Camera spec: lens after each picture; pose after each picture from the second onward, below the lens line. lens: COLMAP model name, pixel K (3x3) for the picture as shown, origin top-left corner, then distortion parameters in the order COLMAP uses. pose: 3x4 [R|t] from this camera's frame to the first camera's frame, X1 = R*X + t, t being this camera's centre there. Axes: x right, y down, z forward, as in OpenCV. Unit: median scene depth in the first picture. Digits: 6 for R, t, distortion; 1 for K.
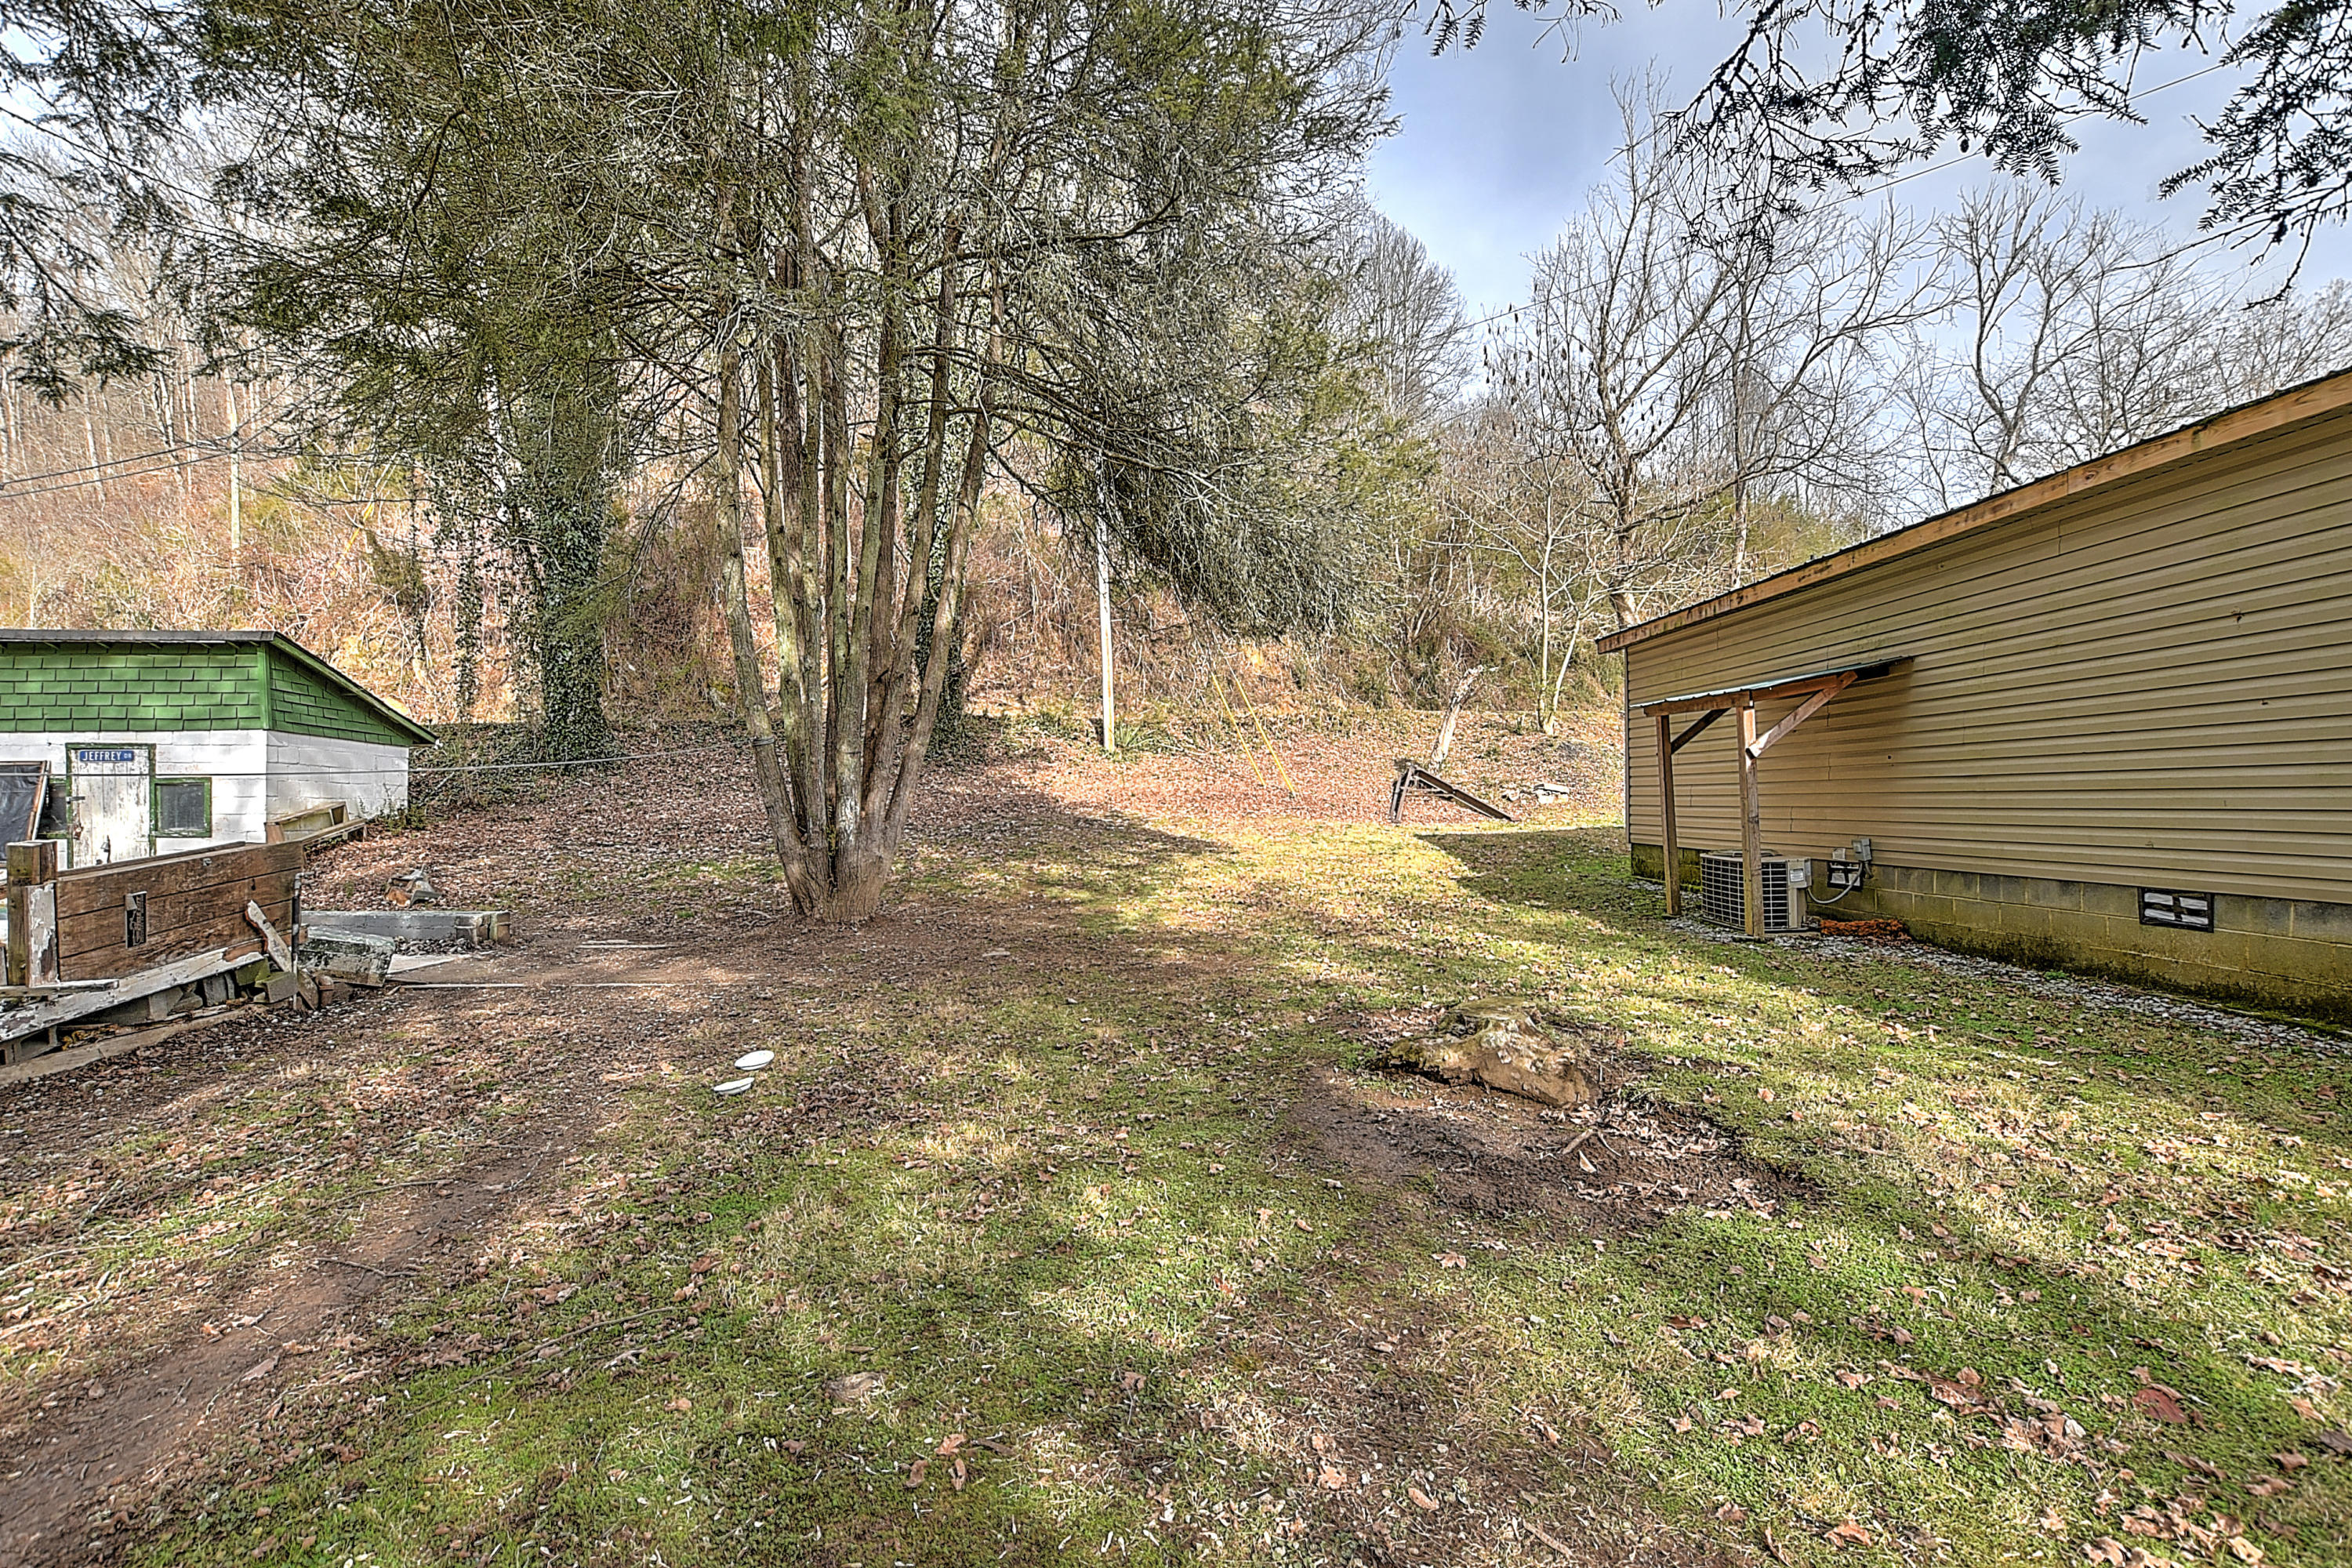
lens RADIAL K [[1037.7, 0, 1178.0], [0, 1037.7, 792.9], [0, 0, 1]] dist [-0.035652, 0.006238]
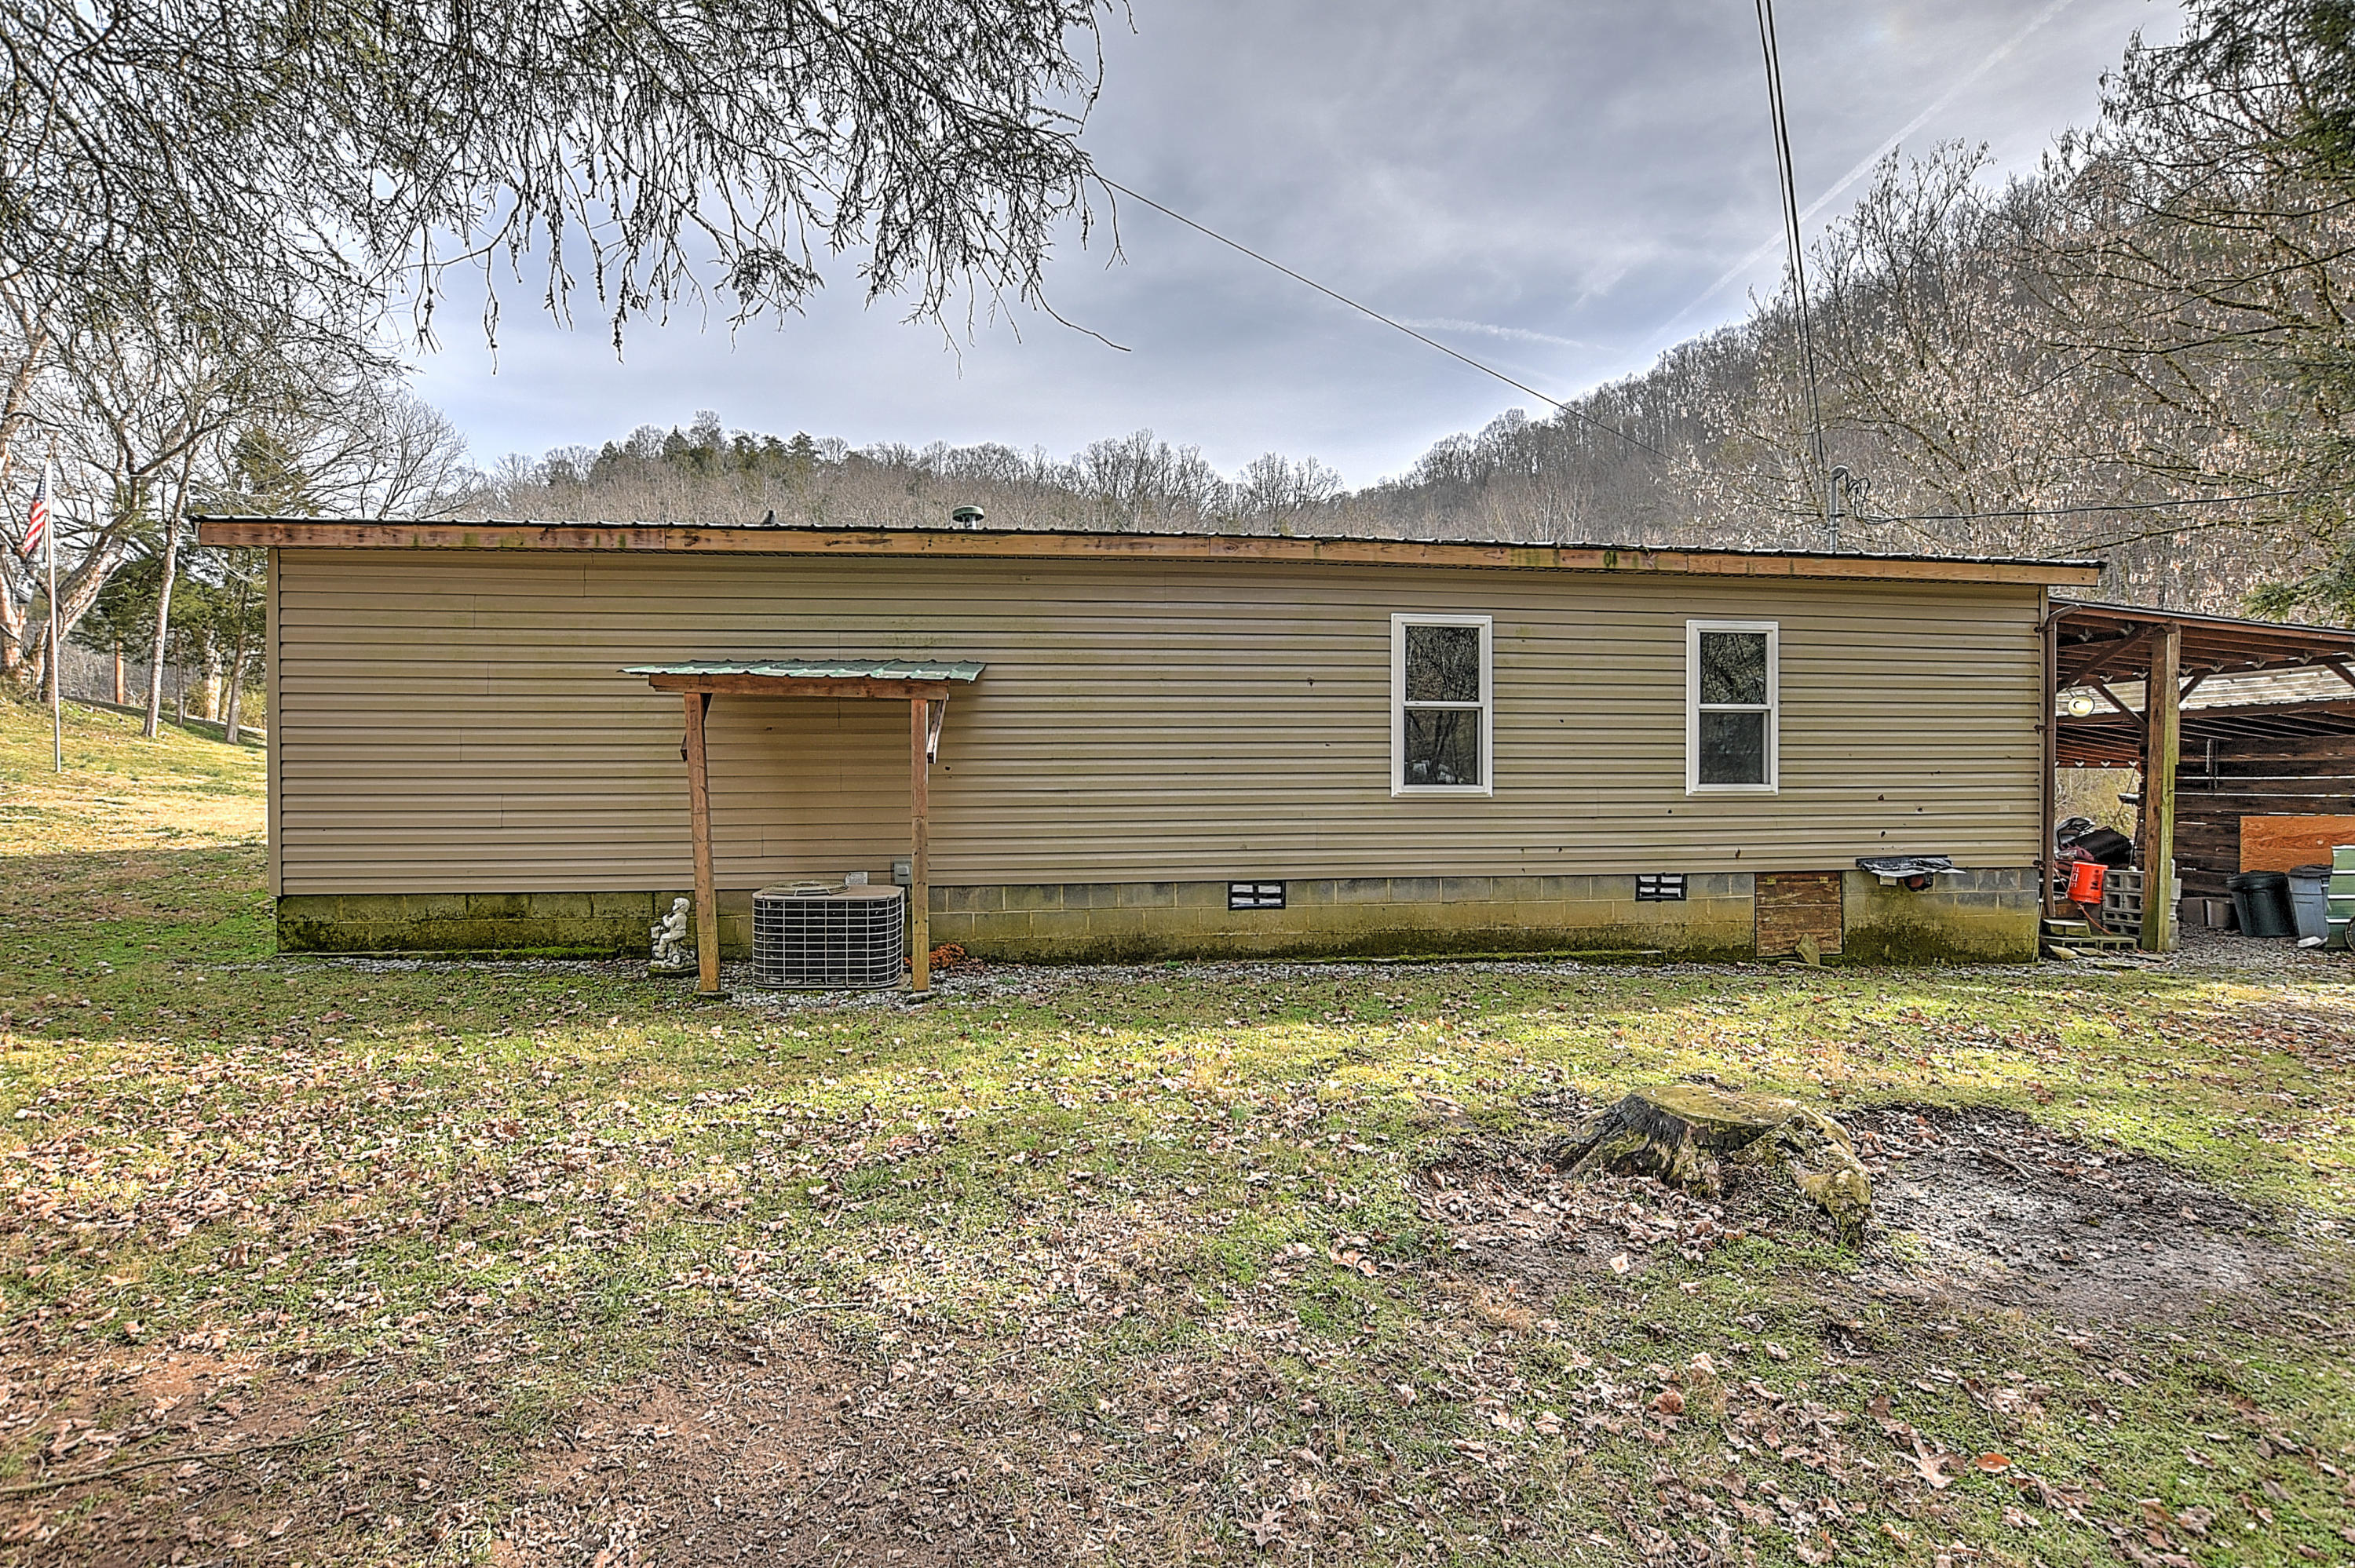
lens RADIAL K [[1038.9, 0, 1157.2], [0, 1038.9, 791.6], [0, 0, 1]] dist [-0.035652, 0.006238]
pose [[-0.094597, 0.000718, 0.995515, -0.286805], [-0.001249, 0.999999, -0.000840, -0.015268], [-0.995515, -0.001323, -0.094596, 1.033486]]
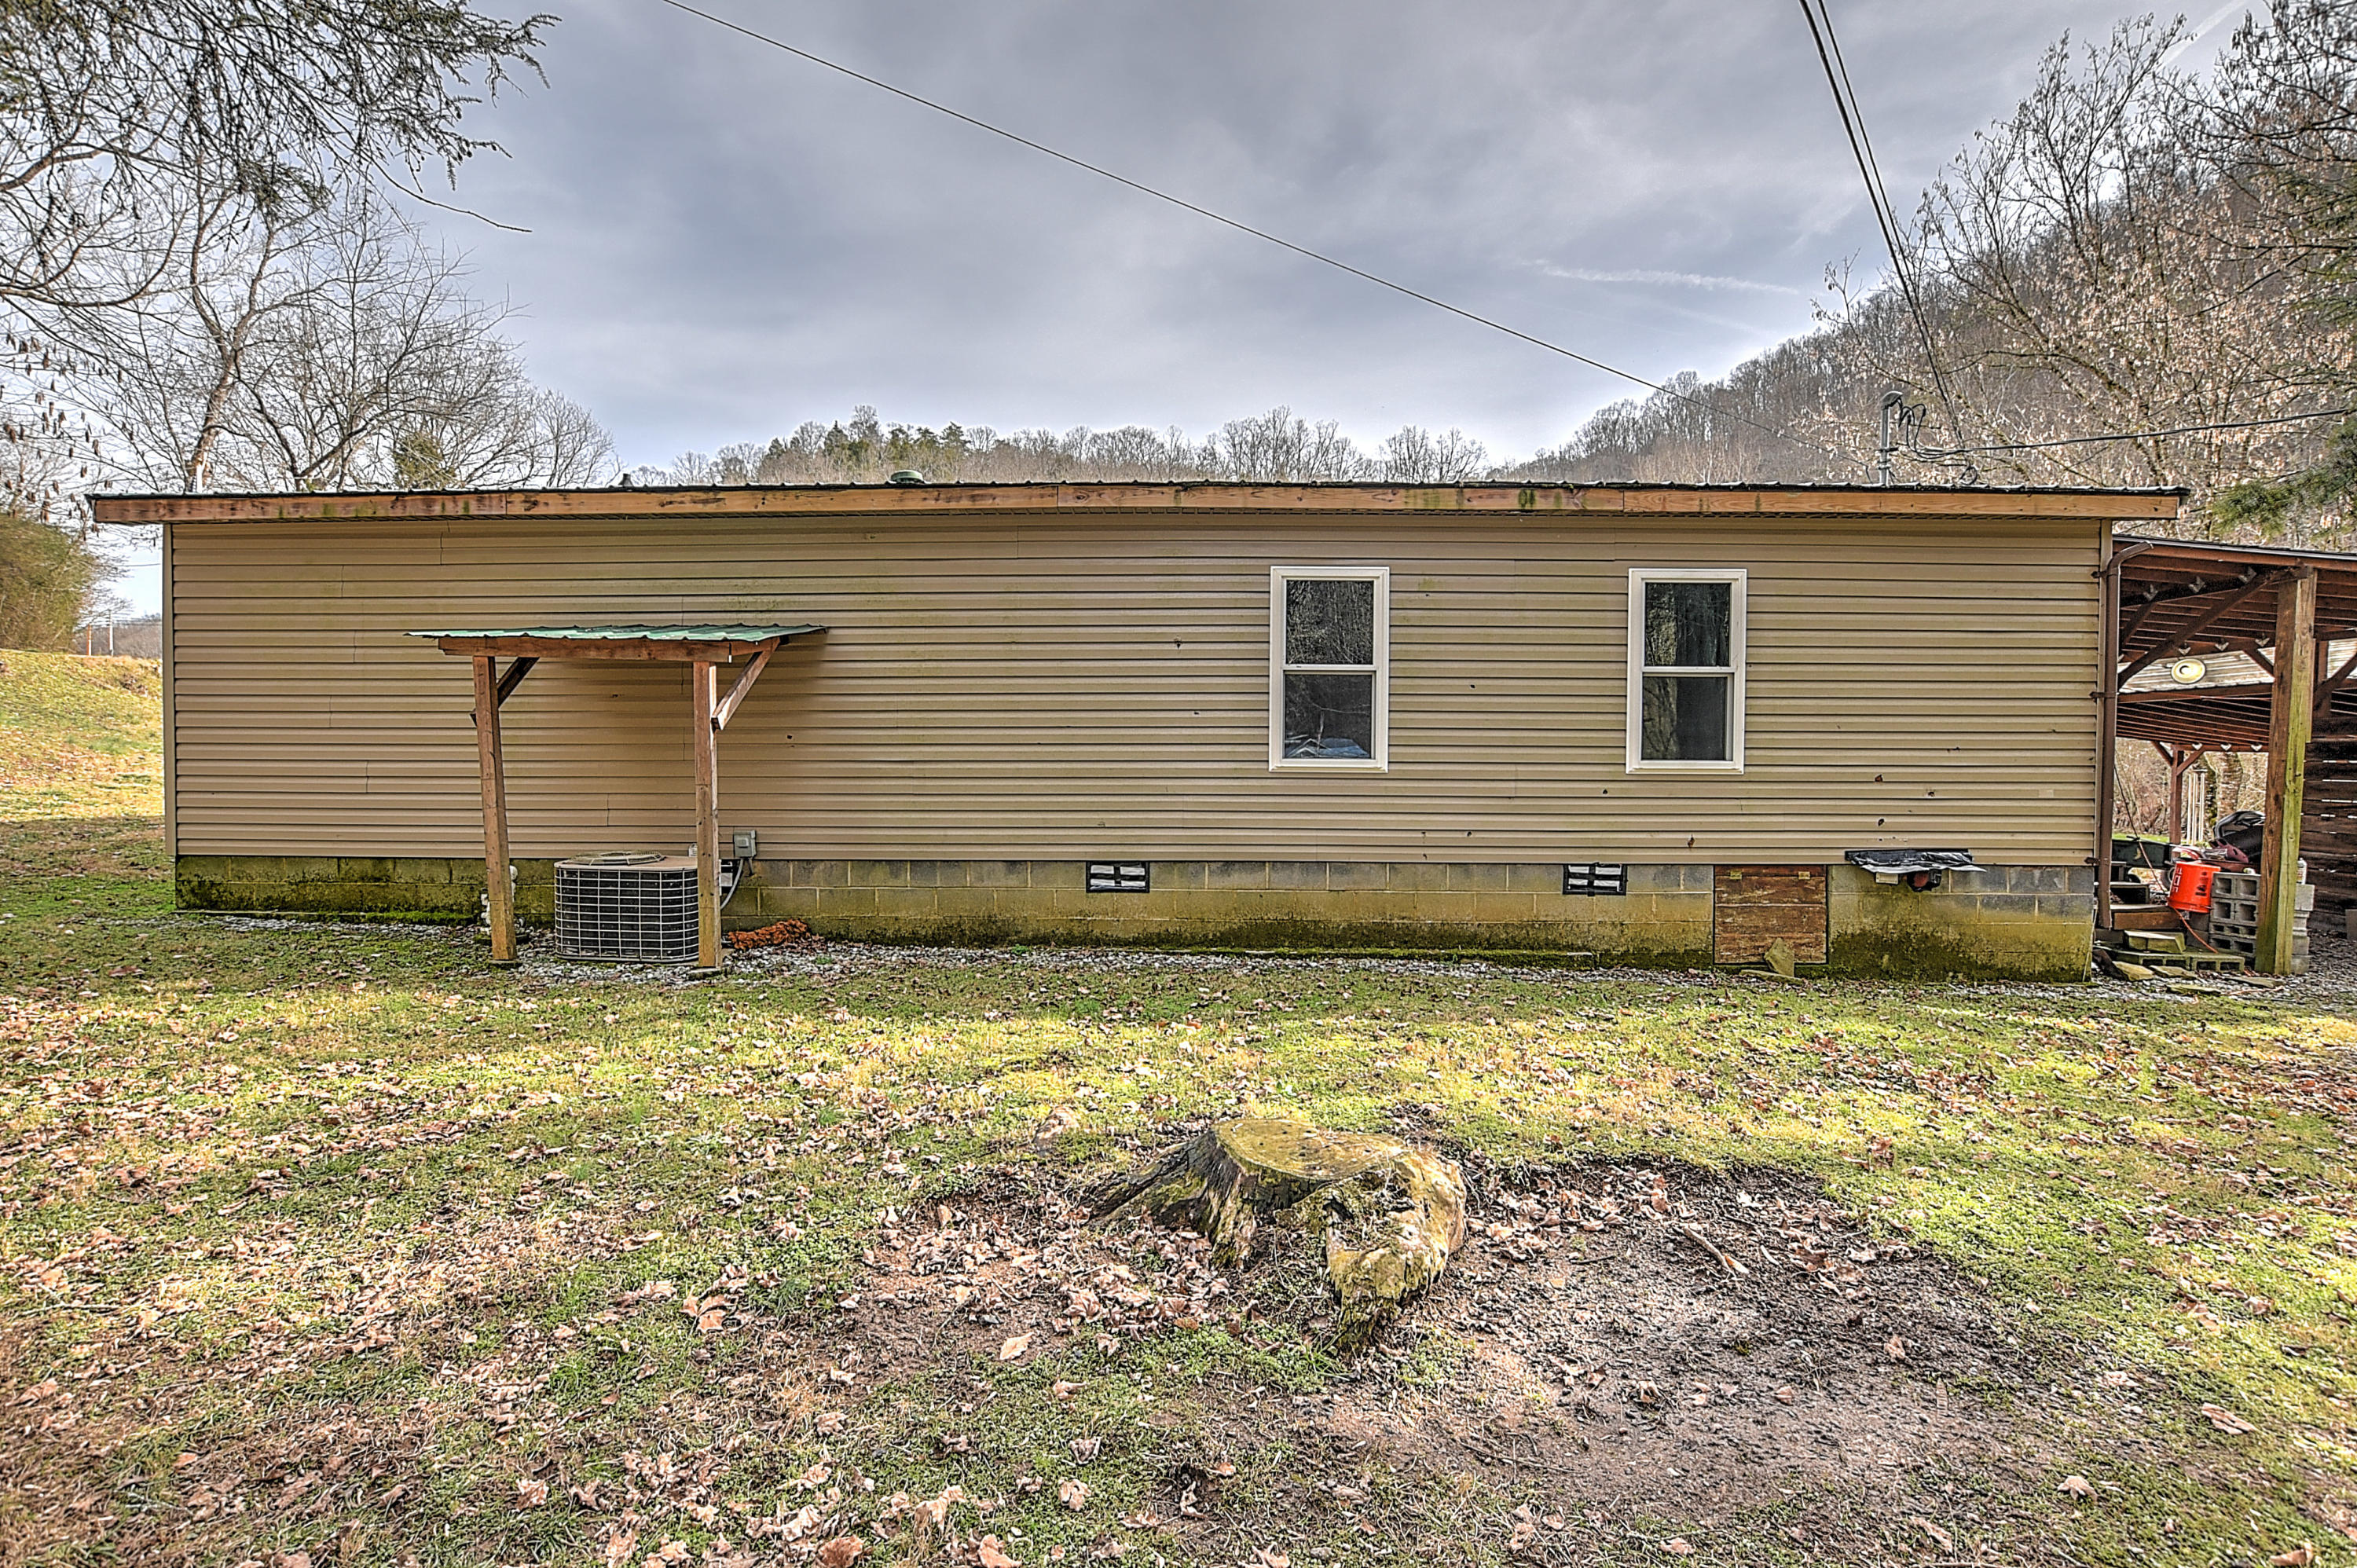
lens RADIAL K [[1039.8, 0, 1160.0], [0, 1039.8, 793.7], [0, 0, 1]] dist [-0.035652, 0.006238]
pose [[0.045963, -0.016846, 0.998801, -0.207835], [-0.010519, 0.999794, 0.017346, -0.005467], [-0.998888, -0.011304, 0.045776, 0.733706]]
